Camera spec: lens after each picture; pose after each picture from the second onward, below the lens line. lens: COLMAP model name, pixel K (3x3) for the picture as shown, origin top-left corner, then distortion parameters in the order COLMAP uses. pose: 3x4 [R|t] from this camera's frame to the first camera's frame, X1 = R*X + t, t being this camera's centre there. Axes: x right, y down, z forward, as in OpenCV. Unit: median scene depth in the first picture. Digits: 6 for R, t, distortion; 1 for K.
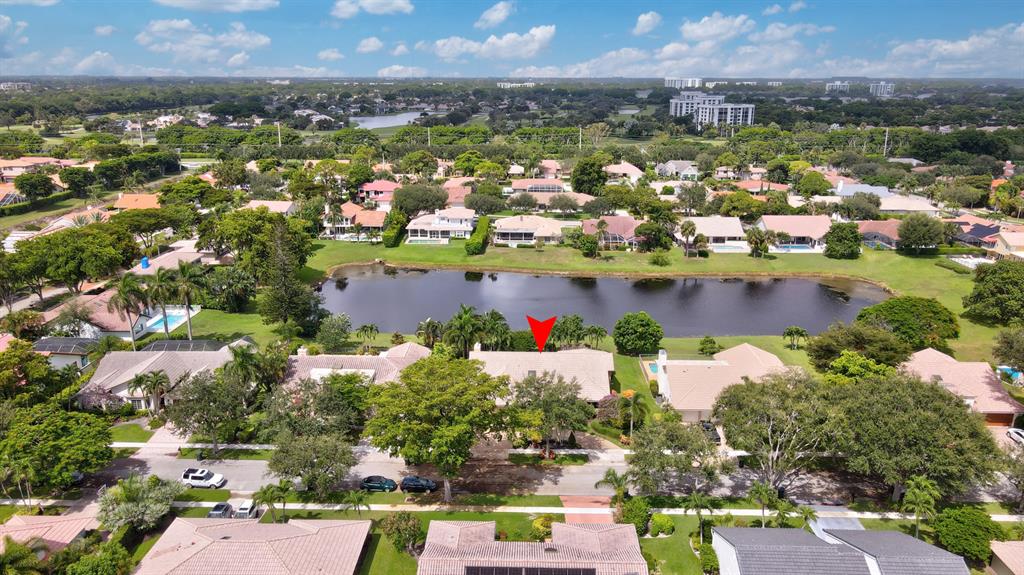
lens RADIAL K [[717.6, 0, 509.2], [0, 717.6, 290.2], [0, 0, 1]] dist [0.010080, 0.016927]
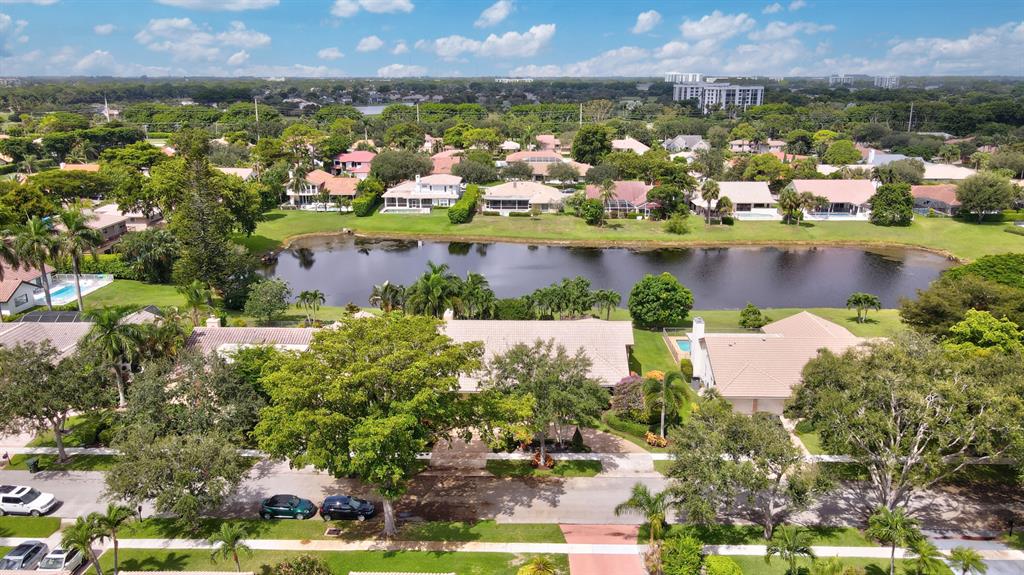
lens RADIAL K [[717.6, 0, 510.4], [0, 717.6, 286.9], [0, 0, 1]] dist [0.010080, 0.016927]
pose [[0.999994, -0.002559, 0.002524, 0.015533], [0.002573, 0.999980, -0.005708, 0.047735], [-0.002509, 0.005714, 0.999981, 0.225777]]
